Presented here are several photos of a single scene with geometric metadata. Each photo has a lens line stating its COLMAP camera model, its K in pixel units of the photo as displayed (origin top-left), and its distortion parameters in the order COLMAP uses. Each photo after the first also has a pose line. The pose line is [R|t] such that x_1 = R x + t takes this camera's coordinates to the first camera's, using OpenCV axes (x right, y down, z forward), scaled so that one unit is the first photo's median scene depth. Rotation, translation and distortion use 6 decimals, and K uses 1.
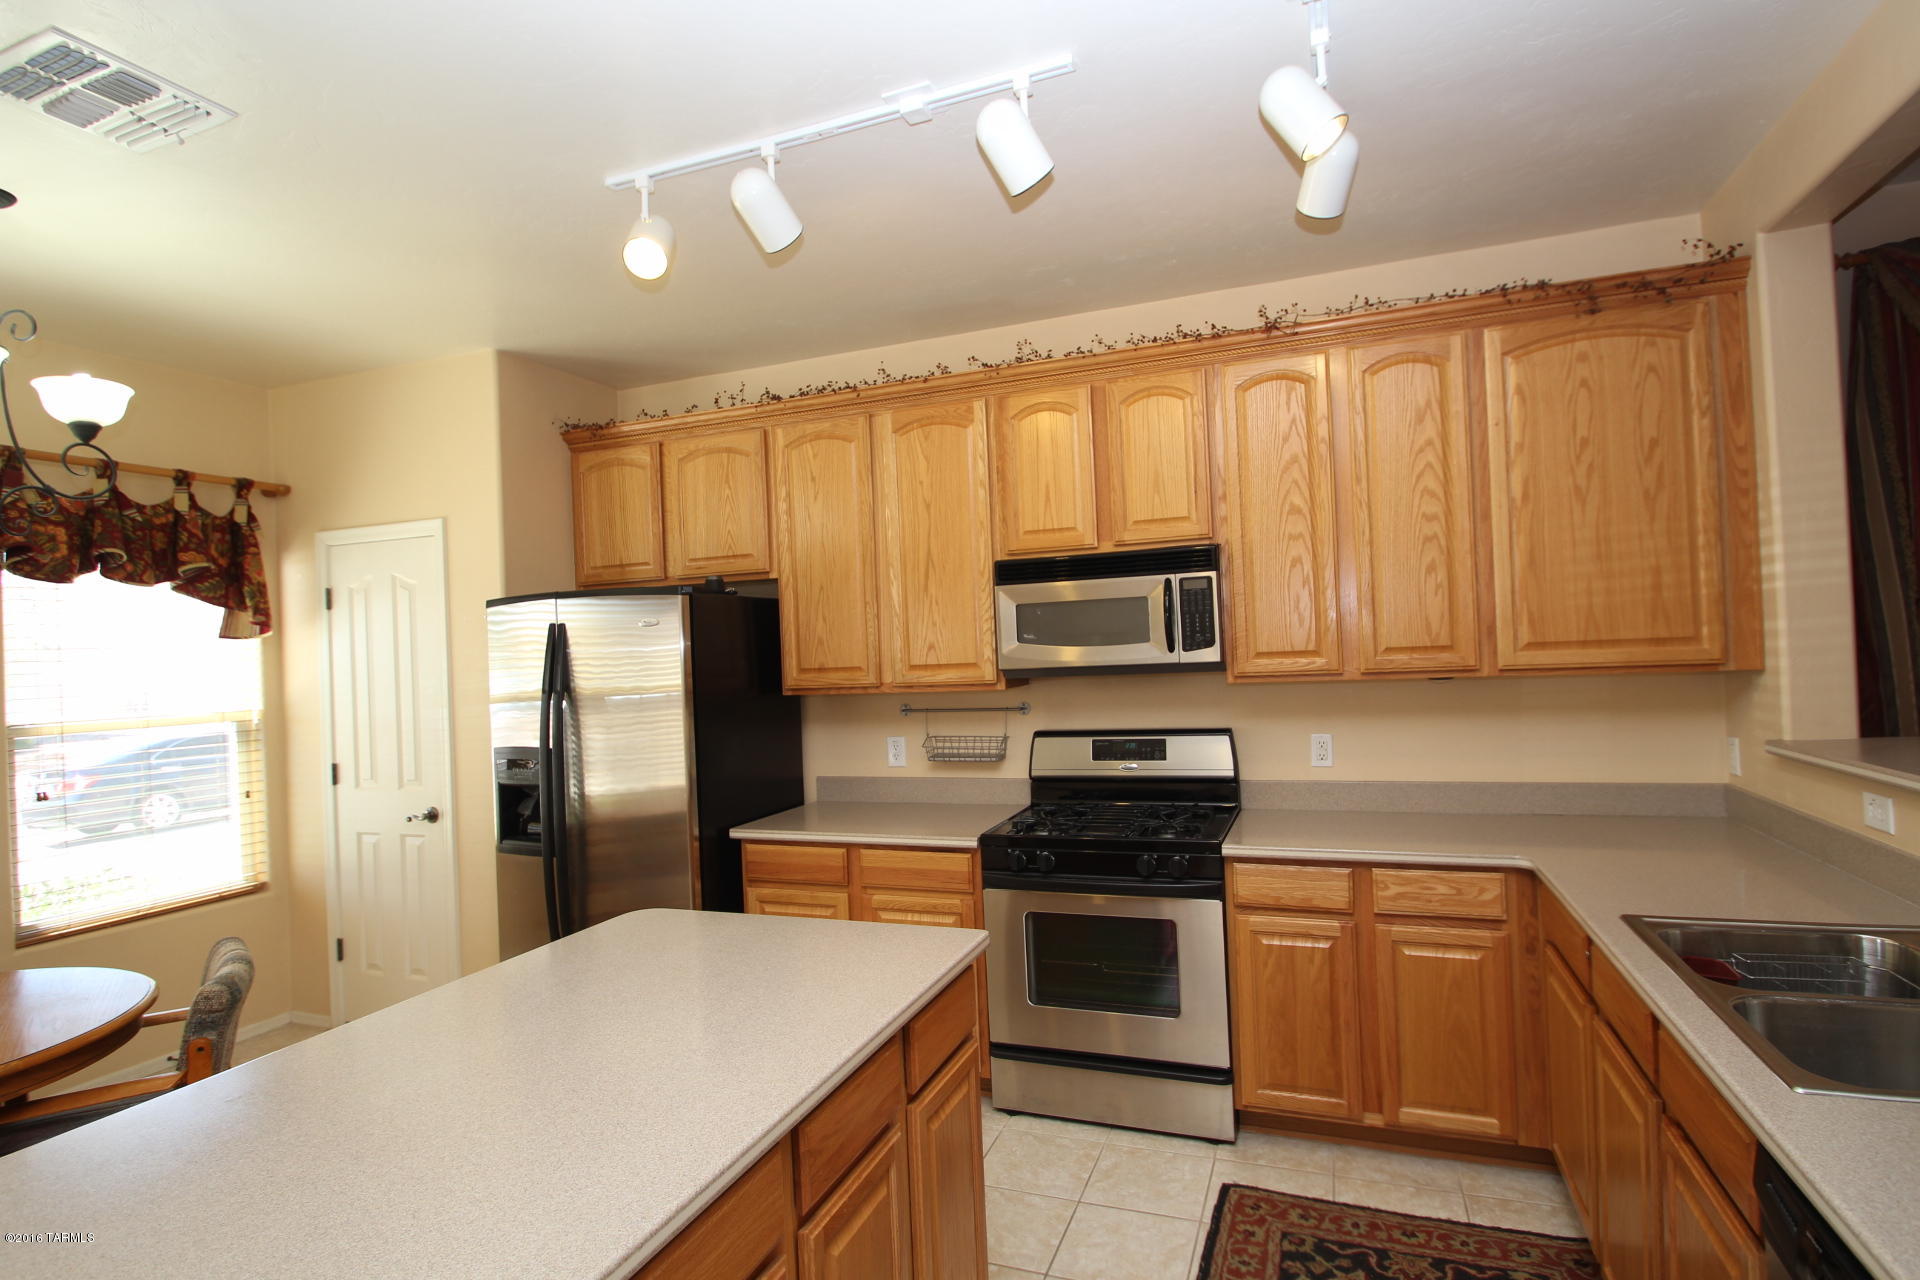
lens RADIAL K [[968.0, 0, 961.4], [0, 968.0, 640.3], [0, 0, 1]] dist [-0.016673, -0.002436]
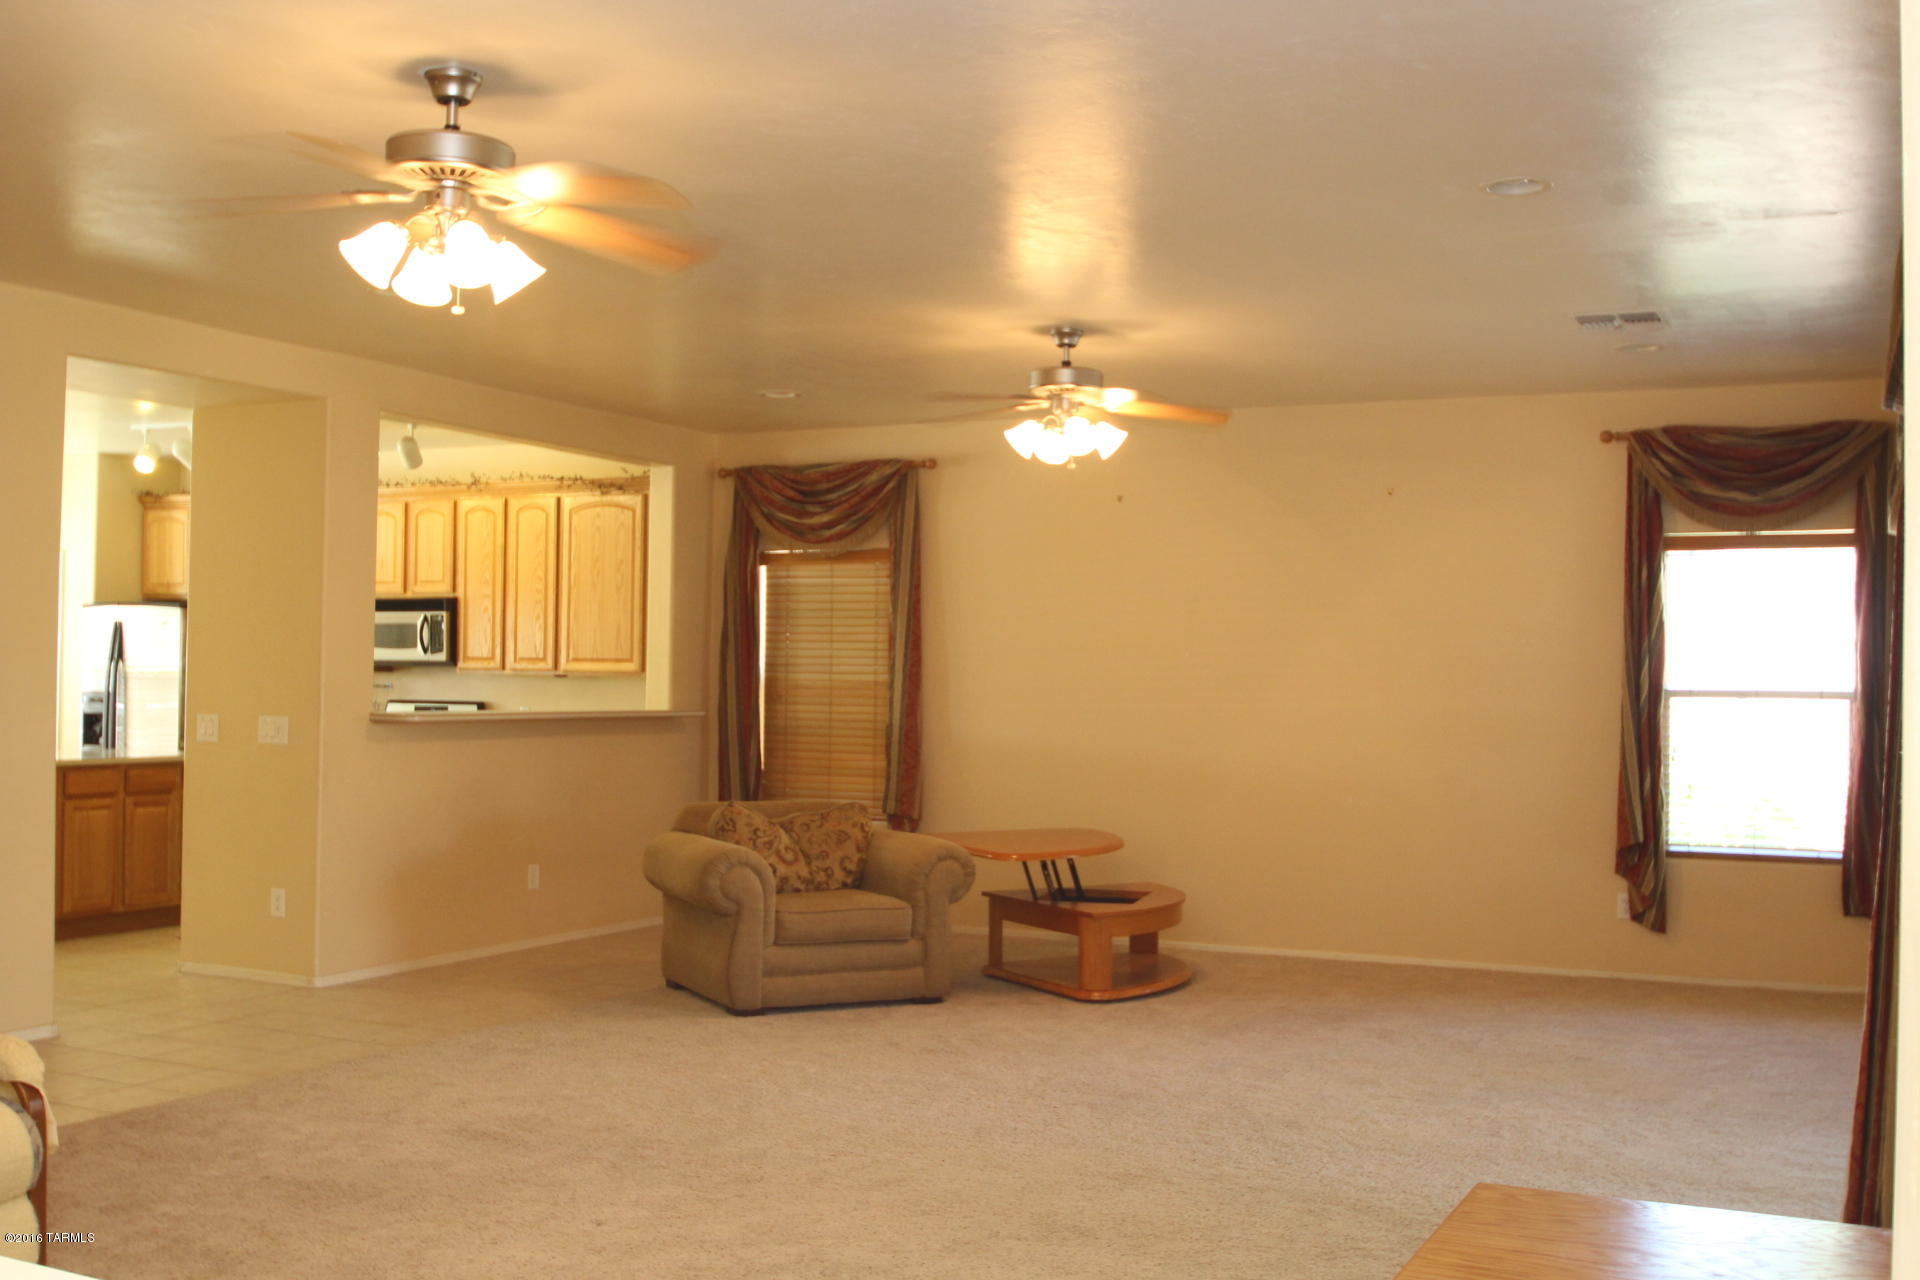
lens RADIAL K [[2420.1, 0, 962.1], [0, 2420.1, 638.8], [0, 0, 1]] dist [0.037081, 0.000000]
pose [[0.984912, 0.054820, -0.164147, 1.711943], [-0.056099, 0.998420, -0.003162, -0.052457], [0.163714, 0.012323, 0.986431, -2.923239]]
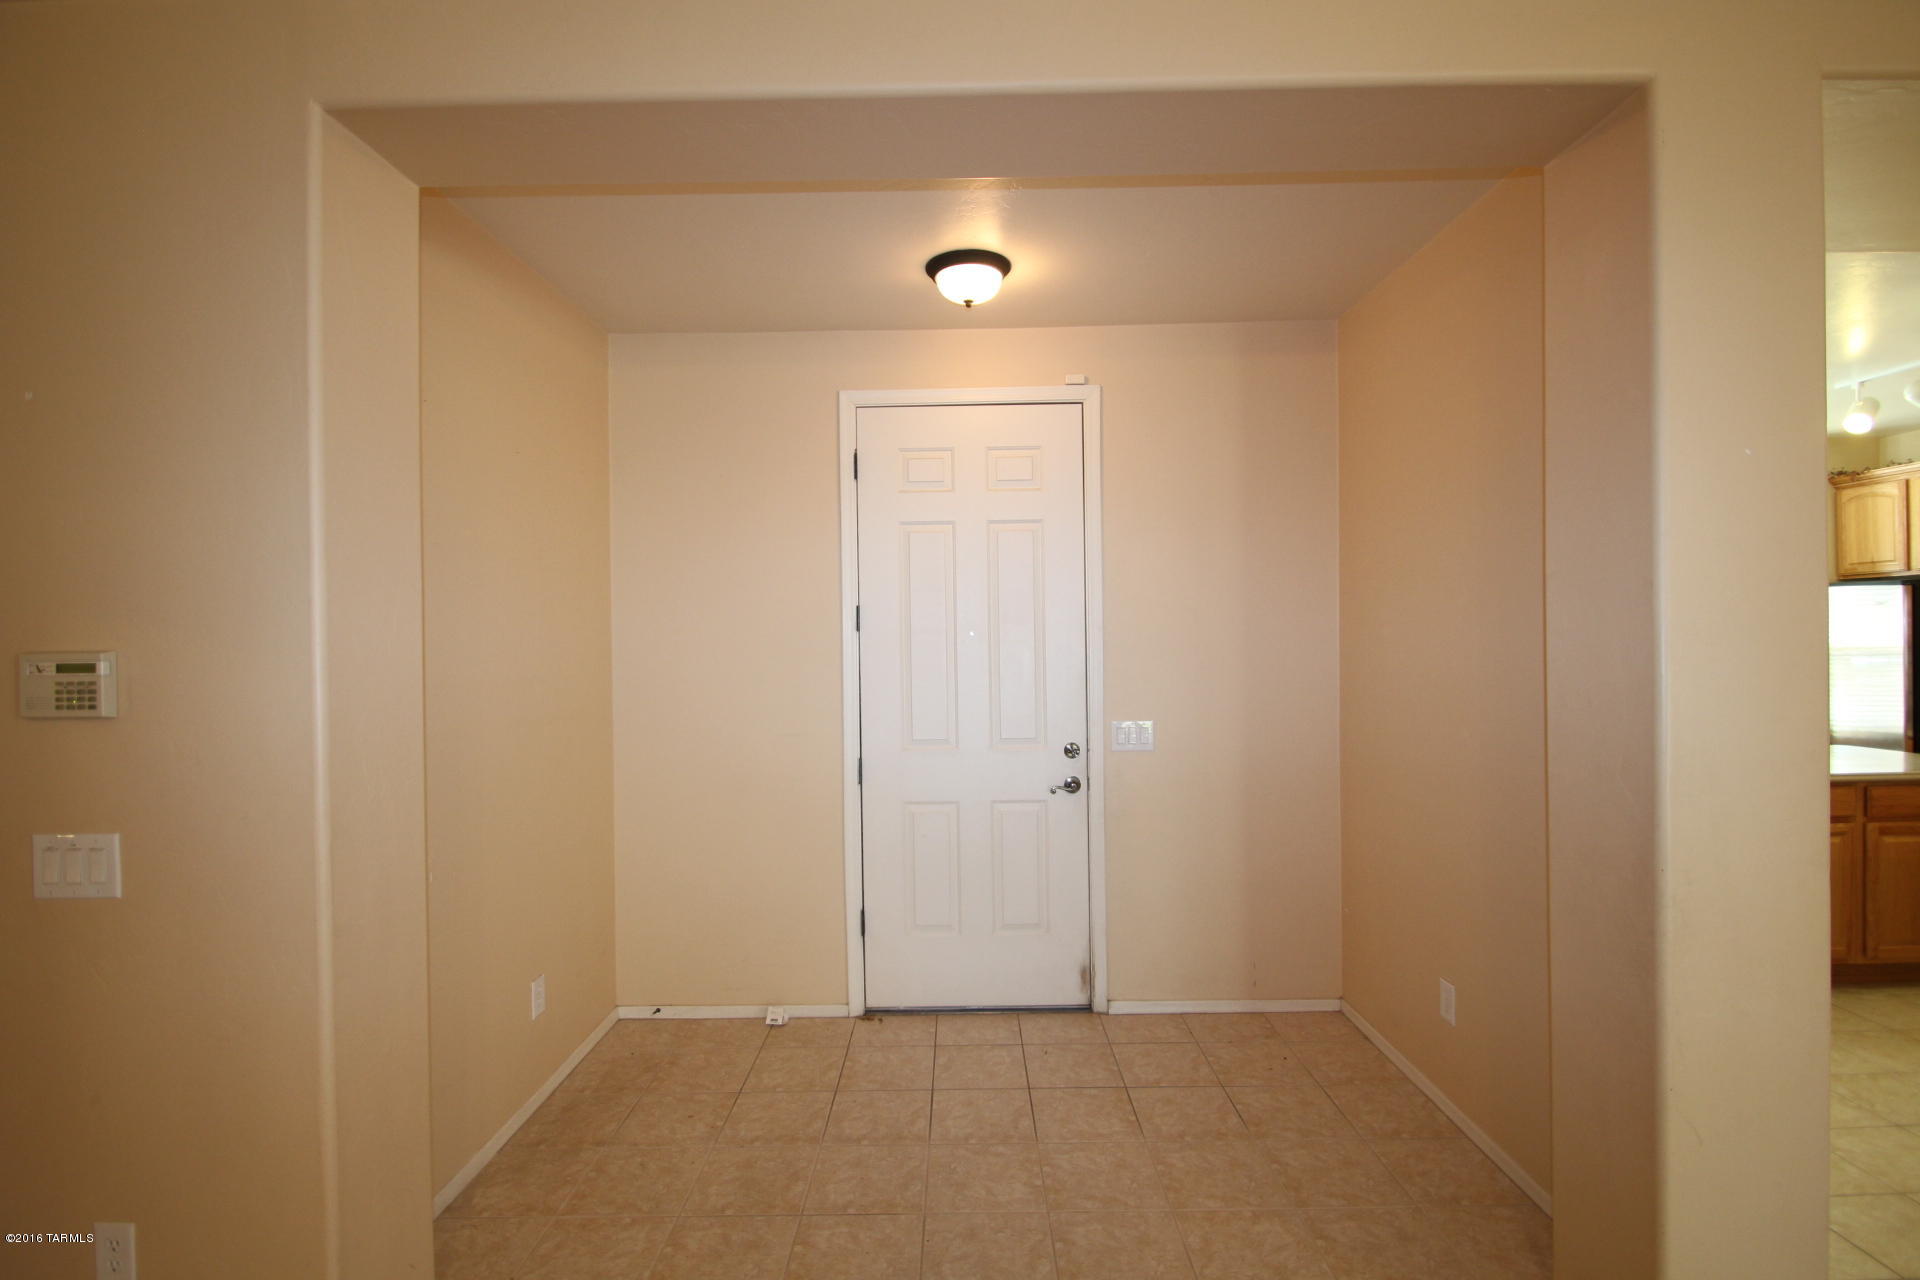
lens RADIAL K [[898.2, 0, 957.7], [0, 898.2, 637.1], [0, 0, 1]] dist [-0.015675, -0.003011]
pose [[0.346958, 0.041680, -0.936954, 0.490125], [-0.003210, 0.999059, 0.043254, -0.016121], [0.937875, -0.012000, 0.346765, -0.905506]]
